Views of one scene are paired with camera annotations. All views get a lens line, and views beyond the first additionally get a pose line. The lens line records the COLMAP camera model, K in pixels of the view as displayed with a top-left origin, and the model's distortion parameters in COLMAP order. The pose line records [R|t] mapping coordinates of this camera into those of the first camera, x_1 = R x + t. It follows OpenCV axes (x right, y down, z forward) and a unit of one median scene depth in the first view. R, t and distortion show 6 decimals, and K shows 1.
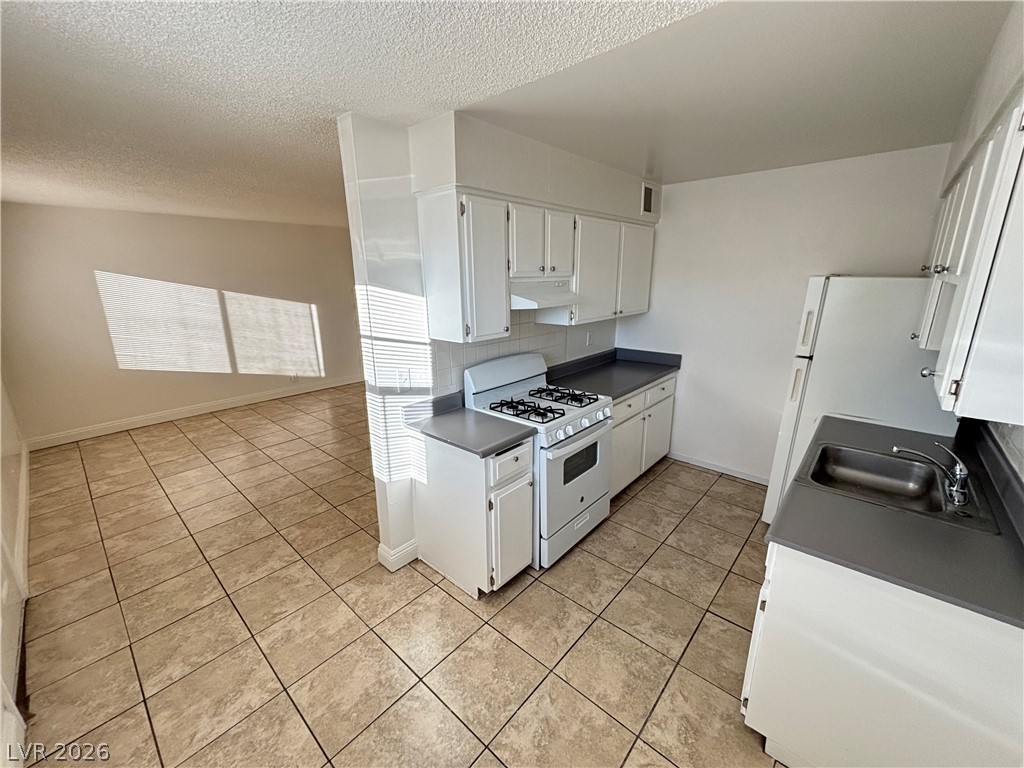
lens RADIAL K [[412.1, 0, 511.9], [0, 412.1, 385.5], [0, 0, 1]] dist [0.002415, -0.001352]
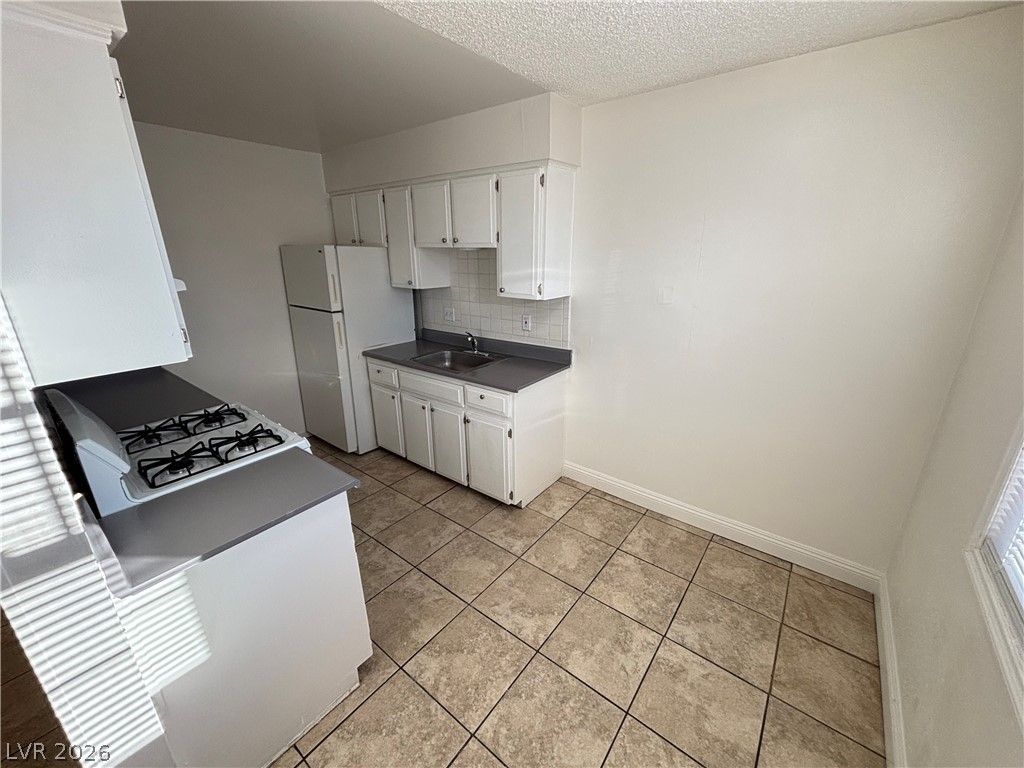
lens RADIAL K [[412.1, 0, 513.5], [0, 412.1, 382.2], [0, 0, 1]] dist [0.002415, -0.001352]
pose [[-0.059880, -0.300447, 0.951917, -0.584547], [0.263693, 0.914991, 0.305379, -0.116802], [-0.962746, 0.269300, 0.024436, 0.522928]]
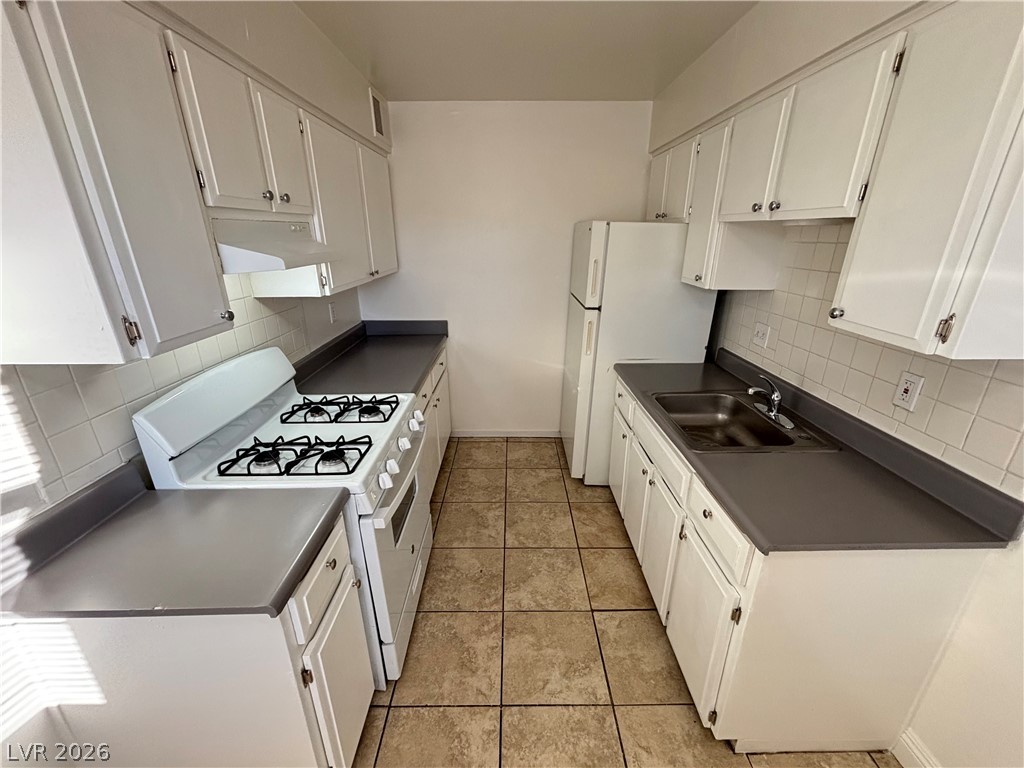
lens RADIAL K [[412.1, 0, 513.7], [0, 412.1, 383.8], [0, 0, 1]] dist [0.002415, -0.001352]
pose [[0.741604, -0.223027, 0.632679, -0.085604], [0.169008, 0.974812, 0.145528, -0.069653], [-0.649200, -0.000996, 0.760617, 0.390170]]
